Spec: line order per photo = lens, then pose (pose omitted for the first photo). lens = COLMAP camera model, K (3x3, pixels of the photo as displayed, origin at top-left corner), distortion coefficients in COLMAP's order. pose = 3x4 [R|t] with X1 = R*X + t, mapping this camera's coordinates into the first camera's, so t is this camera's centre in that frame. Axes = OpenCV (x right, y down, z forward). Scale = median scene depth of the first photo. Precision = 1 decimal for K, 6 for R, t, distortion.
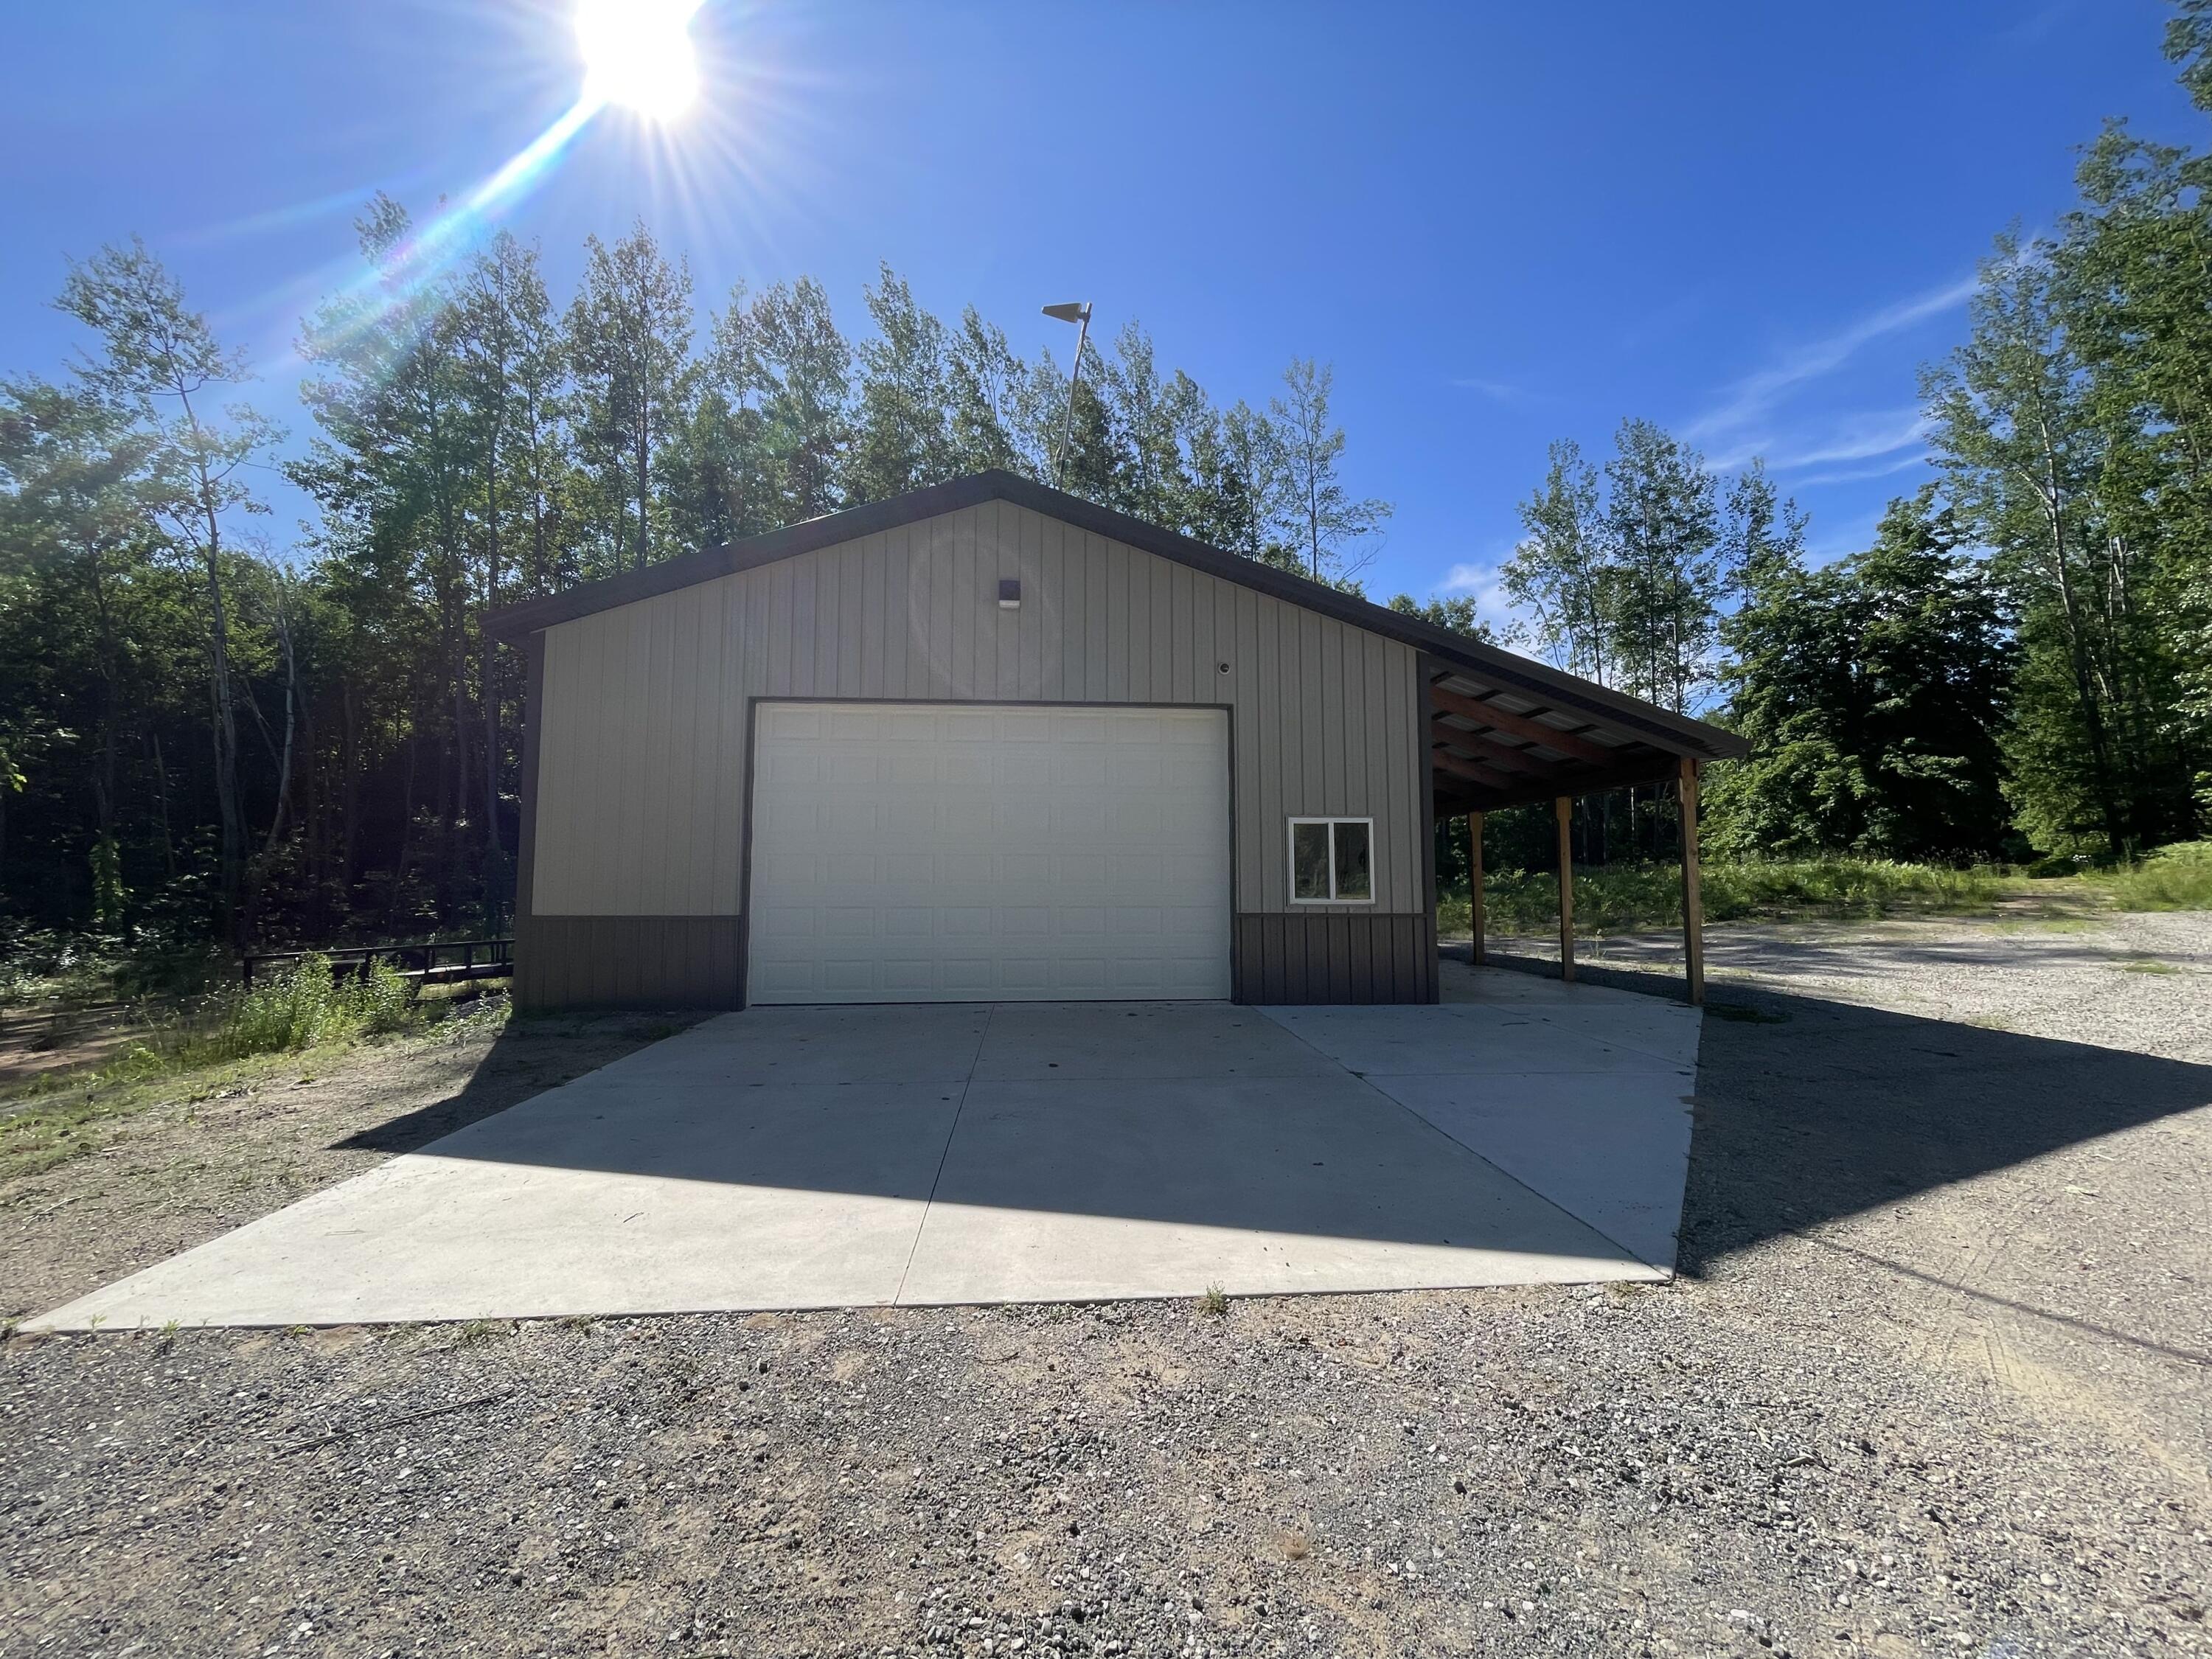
lens RADIAL K [[894.3, 0, 1105.5], [0, 894.3, 817.9], [0, 0, 1]] dist [0.000097, 0.000032]
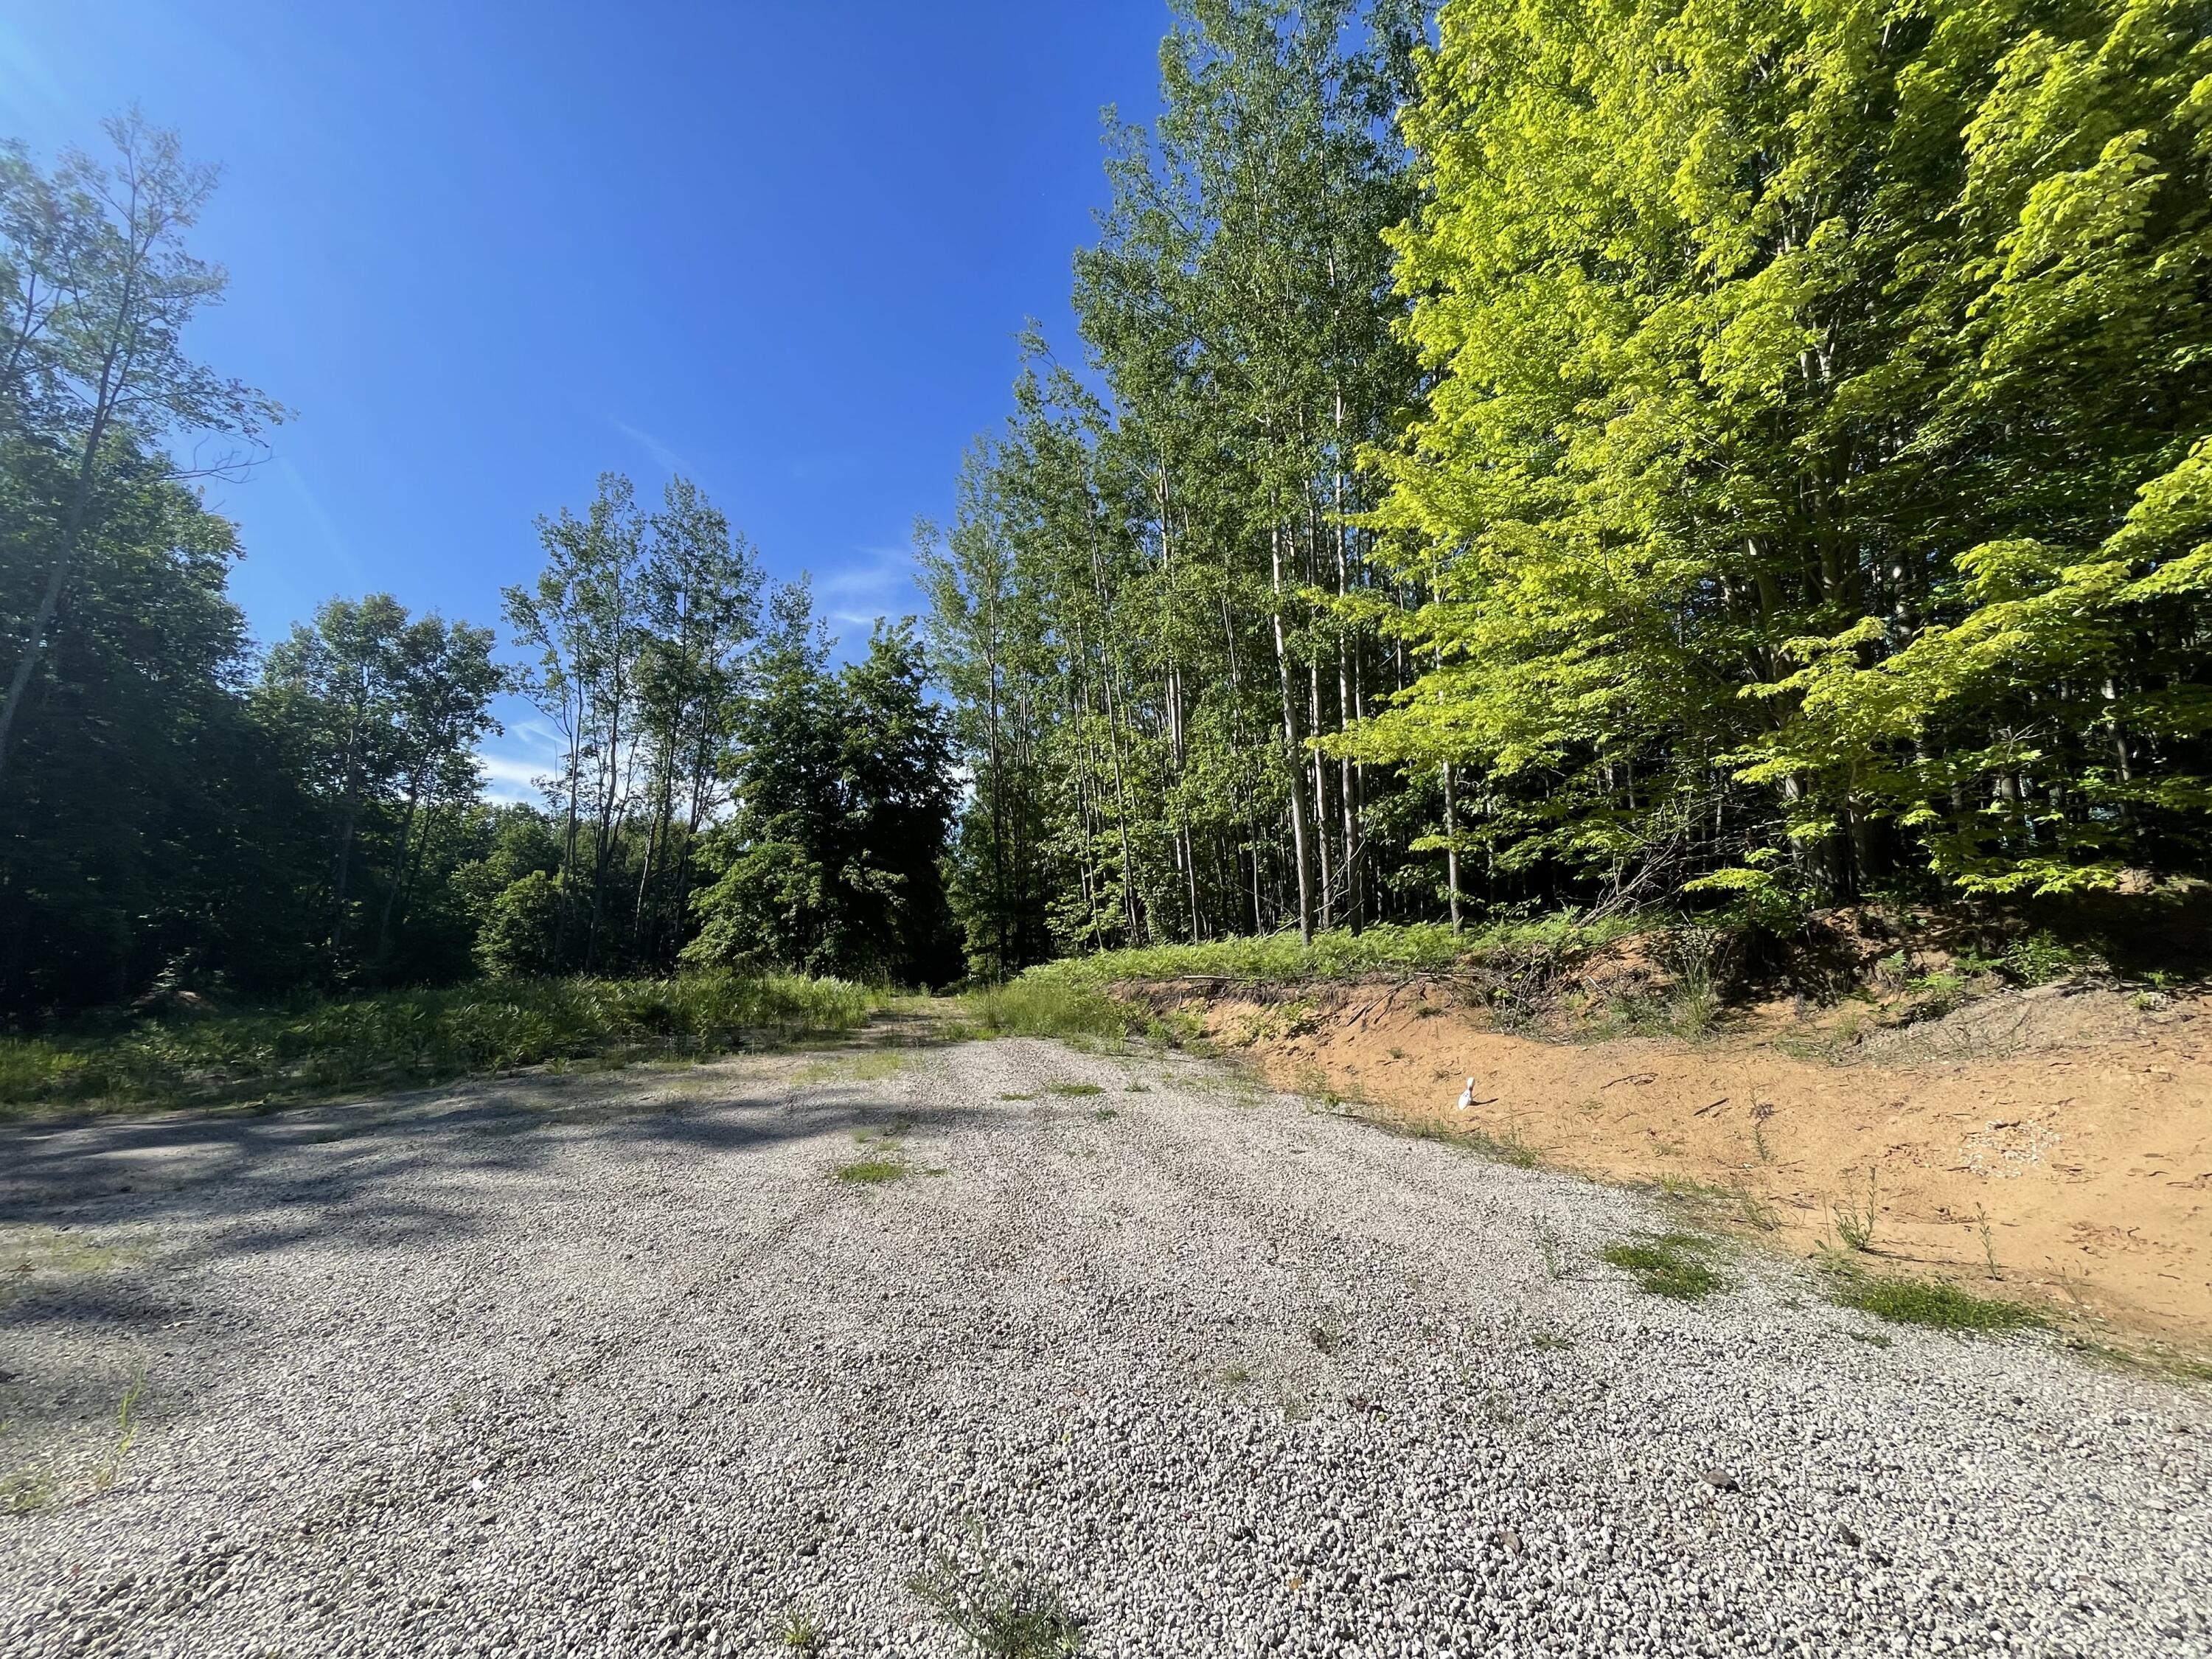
lens RADIAL K [[894.3, 0, 1102.4], [0, 894.3, 813.2], [0, 0, 1]] dist [0.000097, 0.000032]
pose [[0.612181, 0.162290, 0.773884, 0.283567], [-0.058063, 0.985295, -0.160694, 0.012165], [-0.788583, 0.053440, 0.612602, 0.188861]]
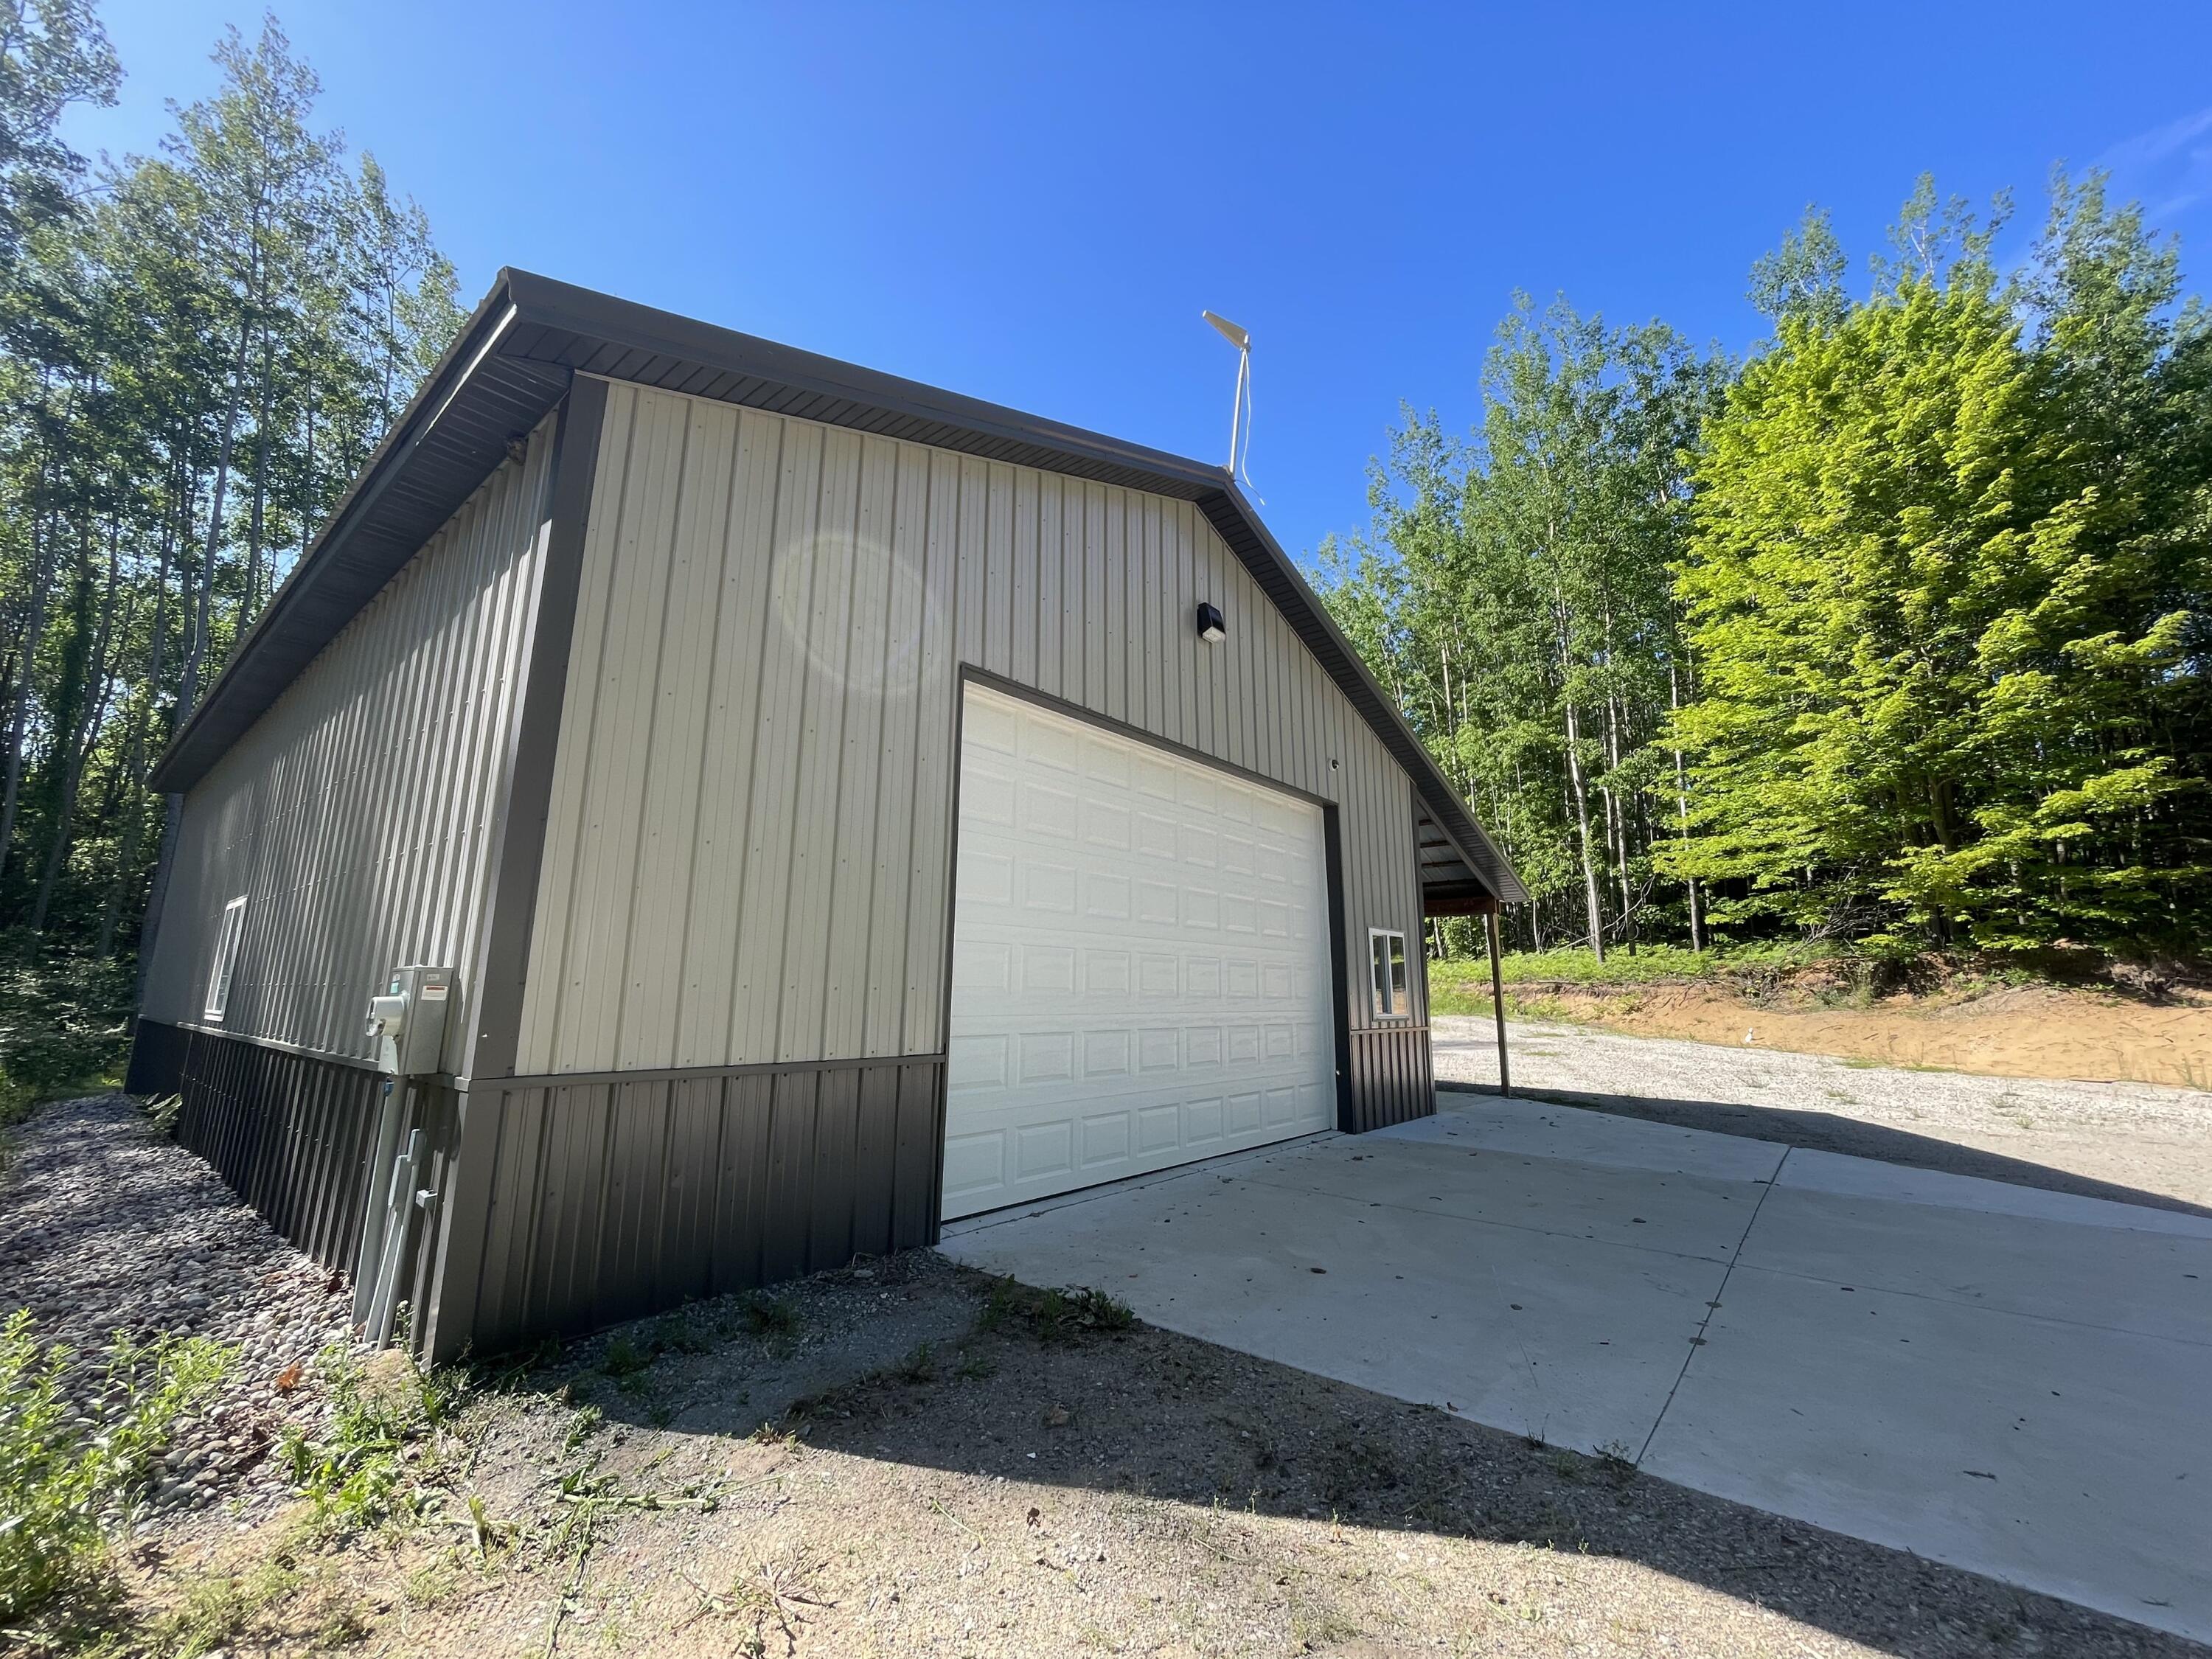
lens RADIAL K [[894.3, 0, 1108.7], [0, 894.3, 822.6], [0, 0, 1]] dist [0.000097, 0.000032]
pose [[0.691795, 0.138767, 0.708635, -0.209463], [-0.054676, 0.988610, -0.140215, 0.012242], [-0.720021, 0.058255, 0.691503, 0.156736]]
